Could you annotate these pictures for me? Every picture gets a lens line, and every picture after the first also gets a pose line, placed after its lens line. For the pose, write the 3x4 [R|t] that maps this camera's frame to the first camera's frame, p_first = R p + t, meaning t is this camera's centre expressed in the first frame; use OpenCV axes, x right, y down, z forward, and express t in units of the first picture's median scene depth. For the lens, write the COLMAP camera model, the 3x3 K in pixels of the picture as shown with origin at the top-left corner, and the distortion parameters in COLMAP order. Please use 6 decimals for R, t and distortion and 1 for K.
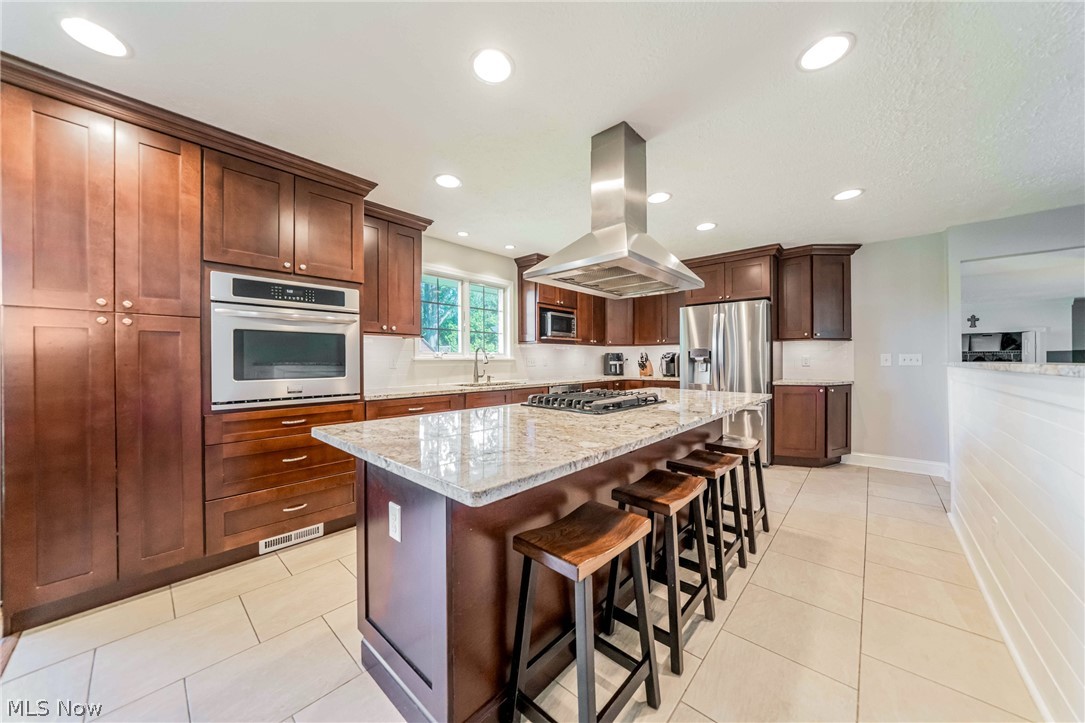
lens RADIAL K [[380.0, 0, 544.0], [0, 380.0, 358.7], [0, 0, 1]] dist [-0.019141, -0.000412]
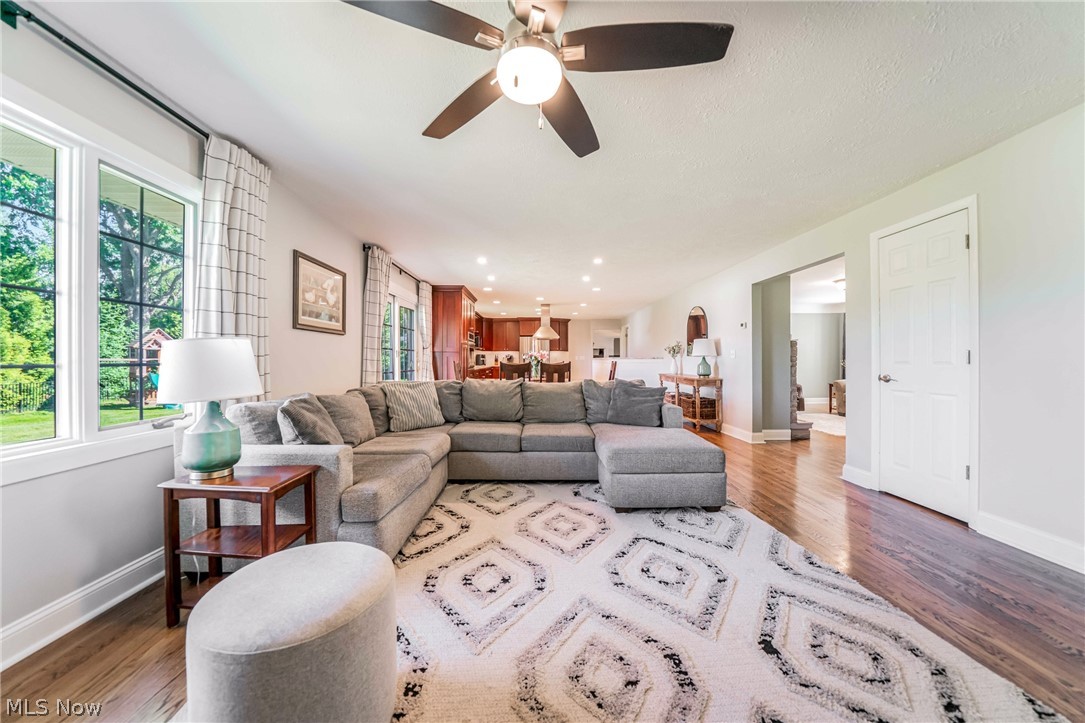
lens RADIAL K [[380.0, 0, 541.9], [0, 380.0, 358.6], [0, 0, 1]] dist [-0.019141, -0.000412]
pose [[0.721300, 0.000950, 0.692622, -1.496000], [-0.003071, 0.999994, 0.001826, 0.006188], [-0.692616, -0.003444, 0.721298, -1.096285]]
